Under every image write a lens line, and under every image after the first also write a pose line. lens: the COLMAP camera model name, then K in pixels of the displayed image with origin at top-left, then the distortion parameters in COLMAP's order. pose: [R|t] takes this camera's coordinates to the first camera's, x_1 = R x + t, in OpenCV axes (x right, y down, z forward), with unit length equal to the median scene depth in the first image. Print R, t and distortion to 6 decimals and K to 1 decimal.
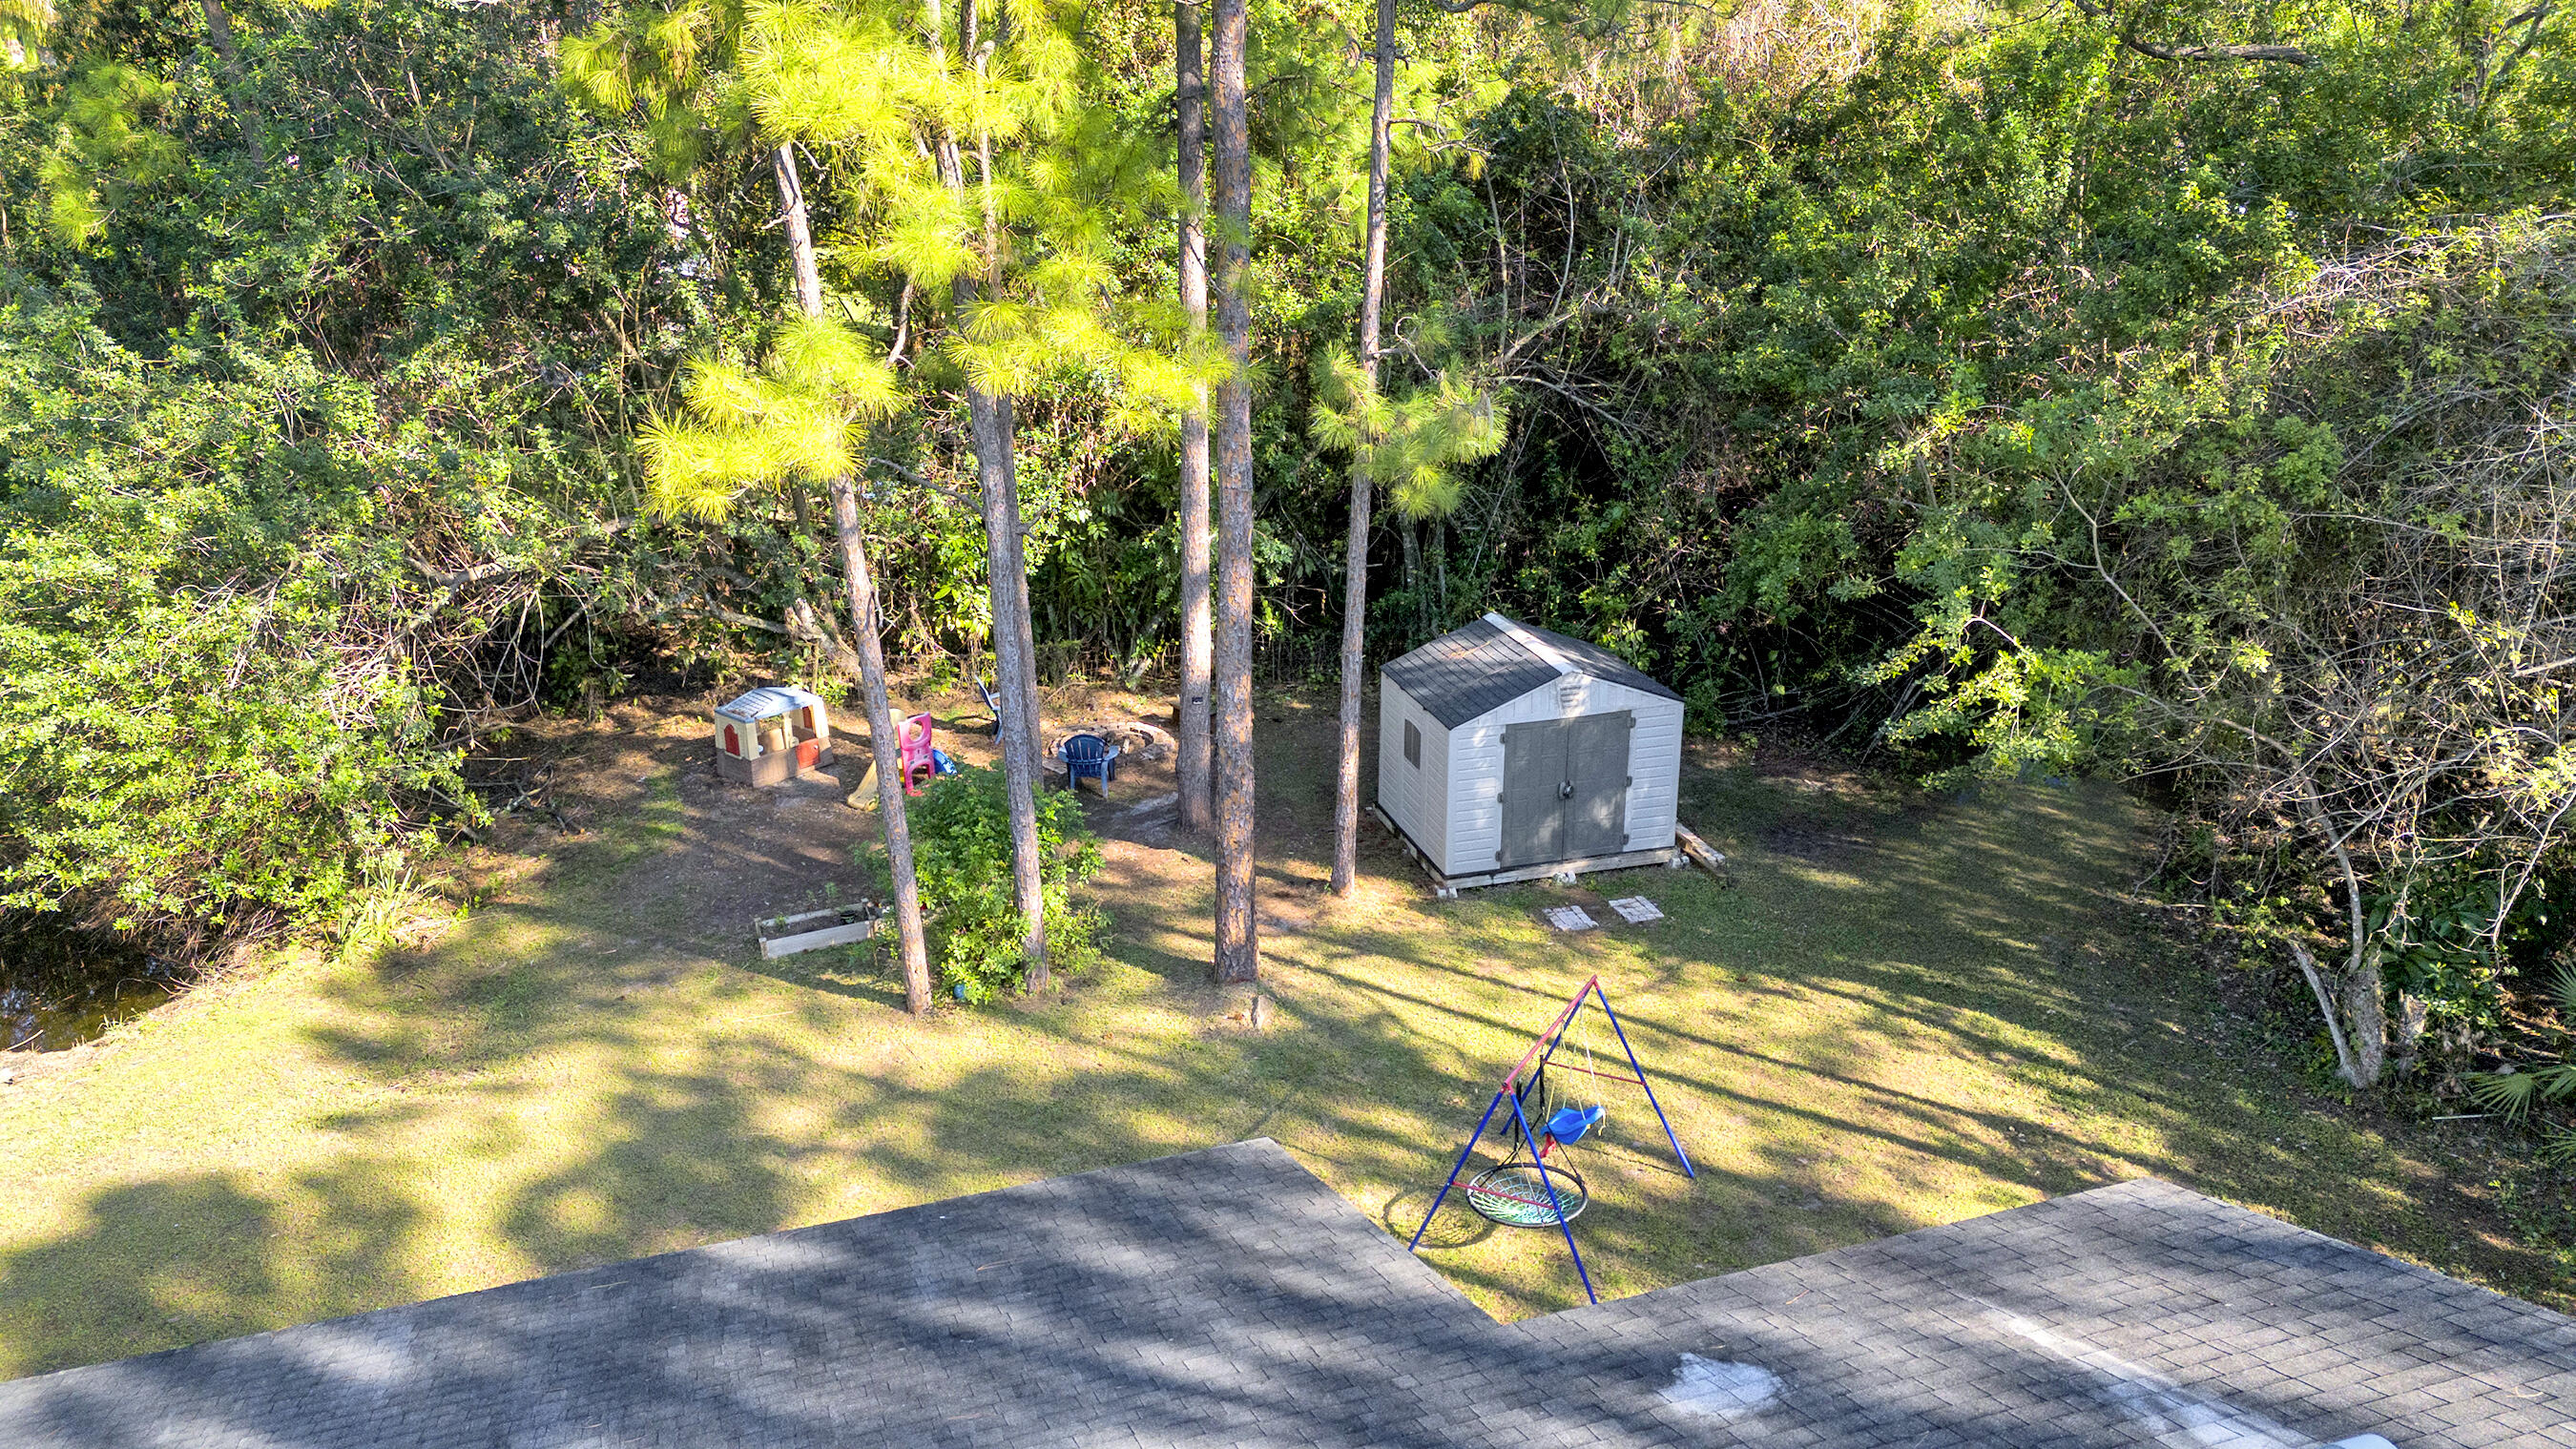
lens RADIAL K [[1812.7, 0, 1277.9], [0, 1812.7, 744.2], [0, 0, 1]] dist [0.061163, -0.010948]
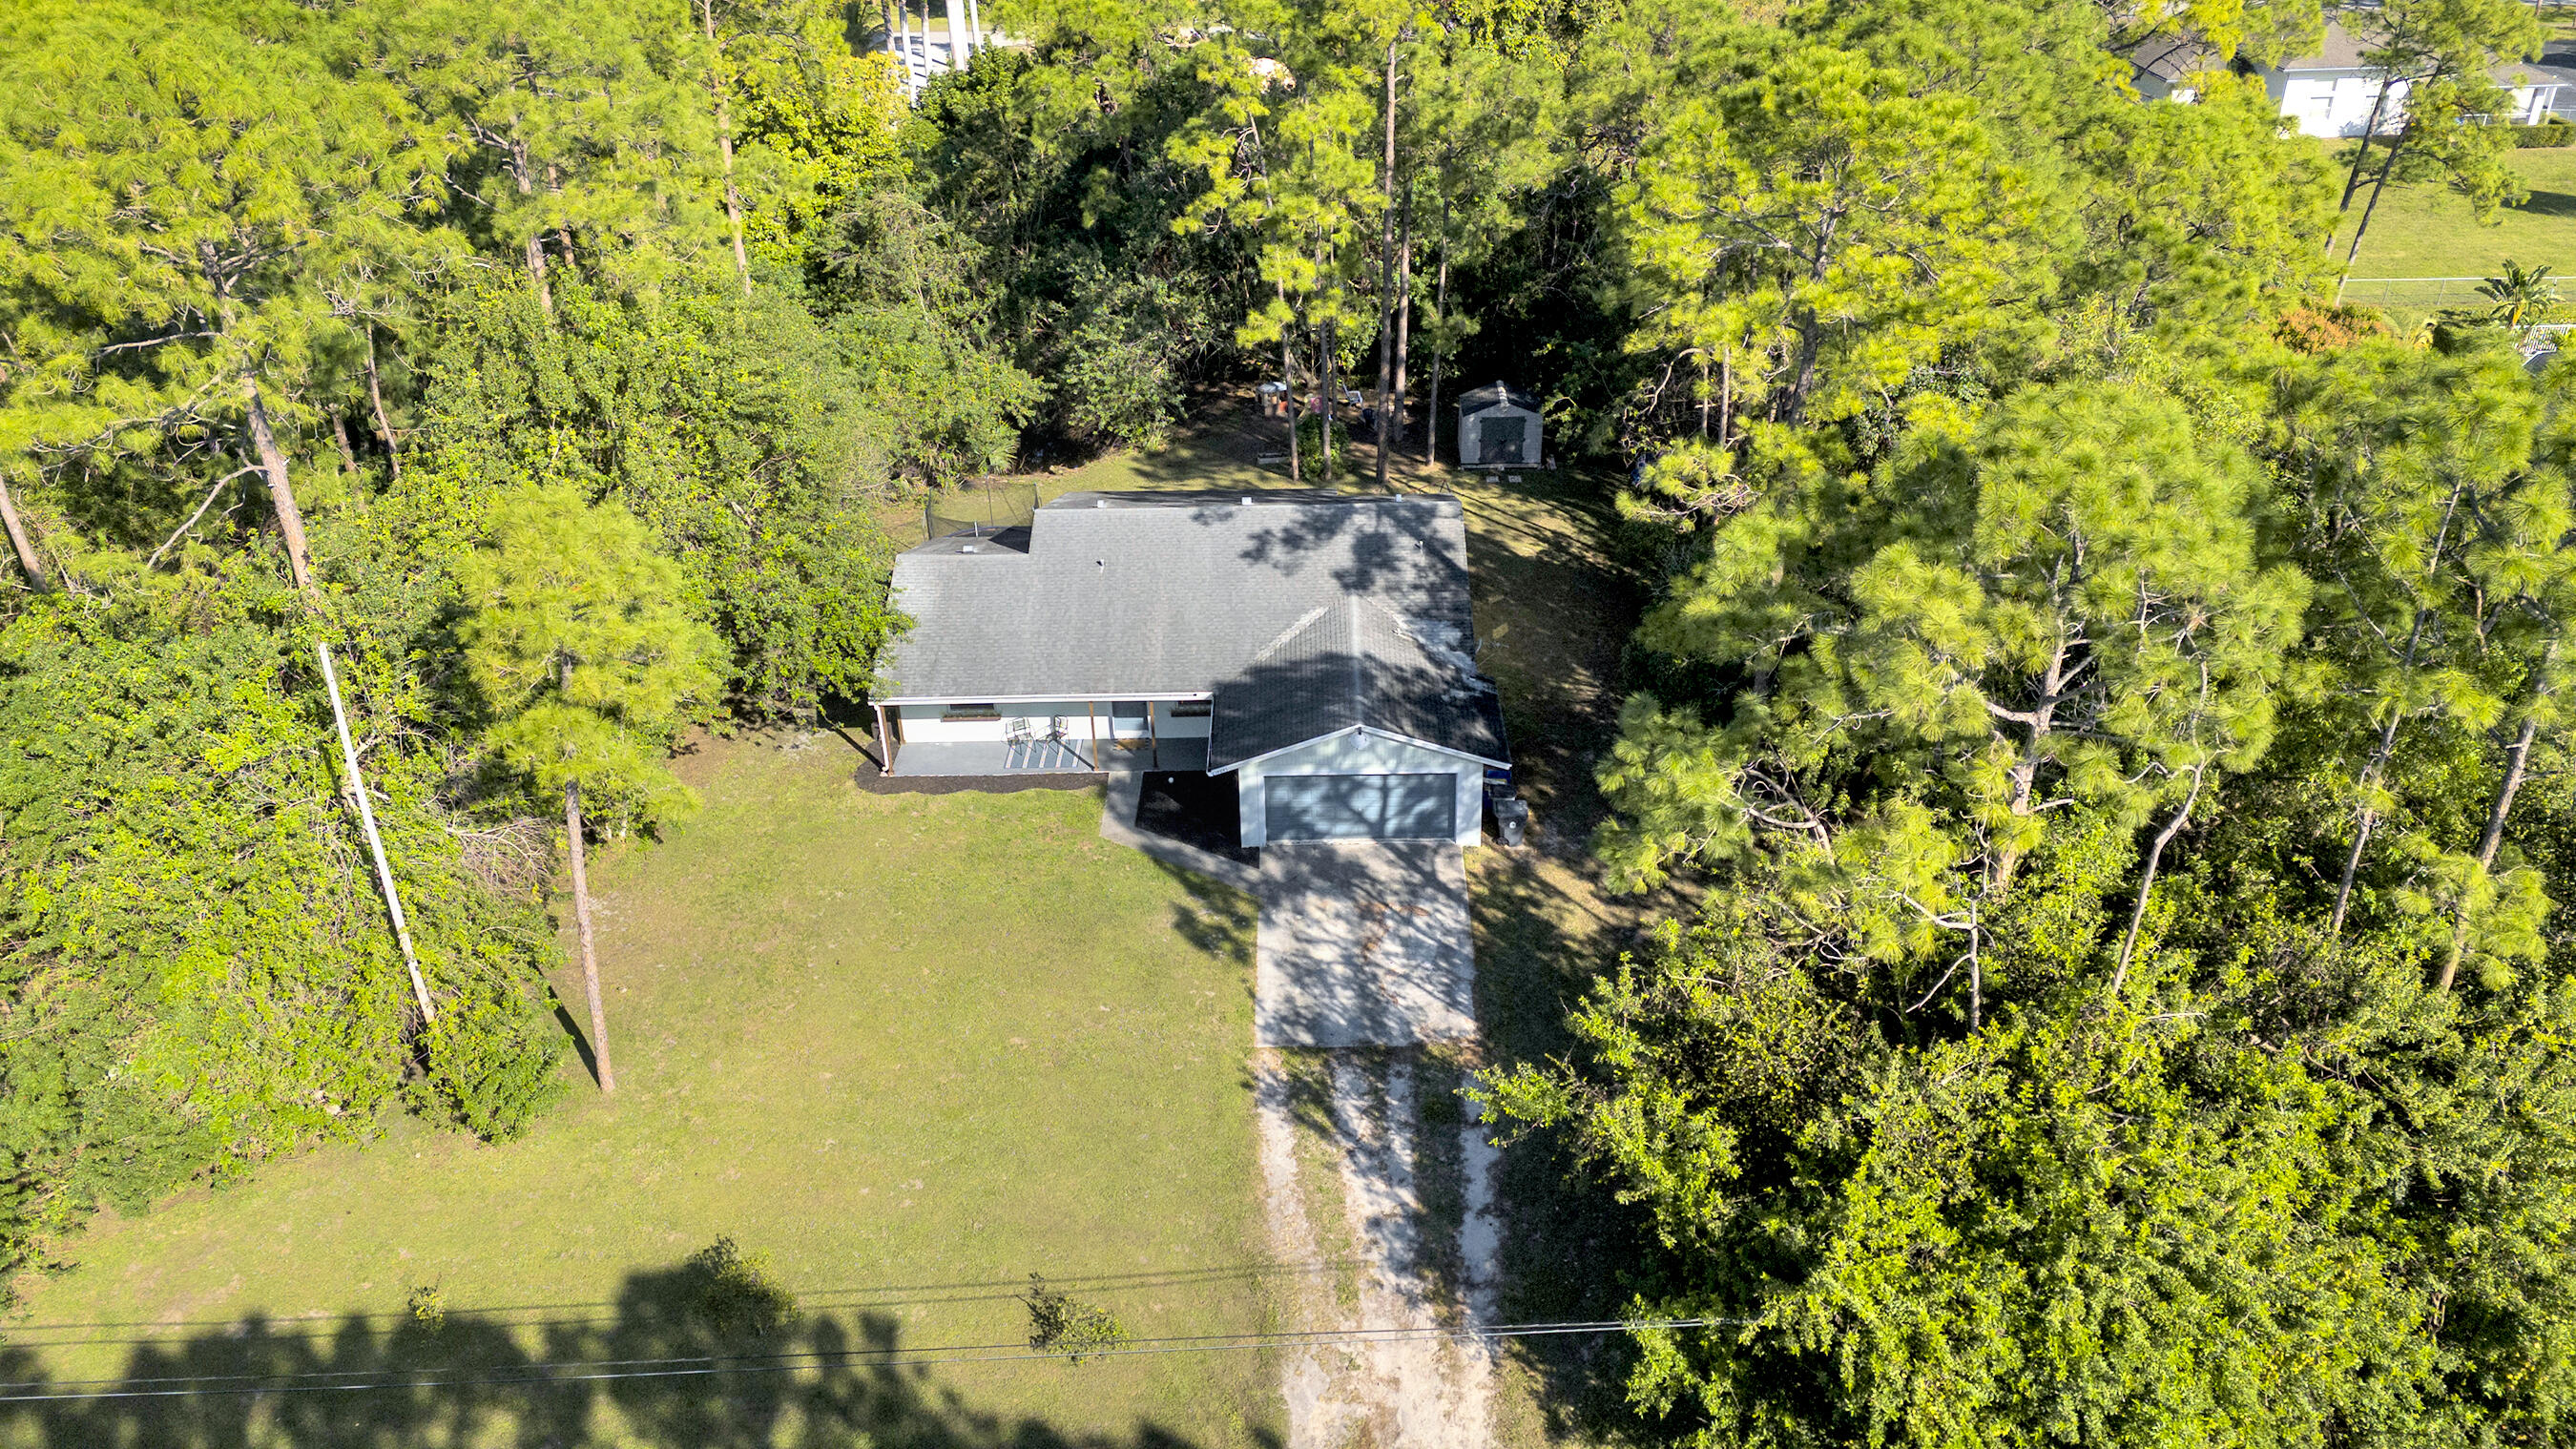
lens RADIAL K [[1812.7, 0, 1271.9], [0, 1812.7, 722.6], [0, 0, 1]] dist [0.061163, -0.010948]
pose [[0.946058, 0.148869, -0.287771, 0.837776], [-0.102123, 0.979929, 0.171202, 0.007415], [0.307482, -0.132579, 0.942273, -2.381063]]
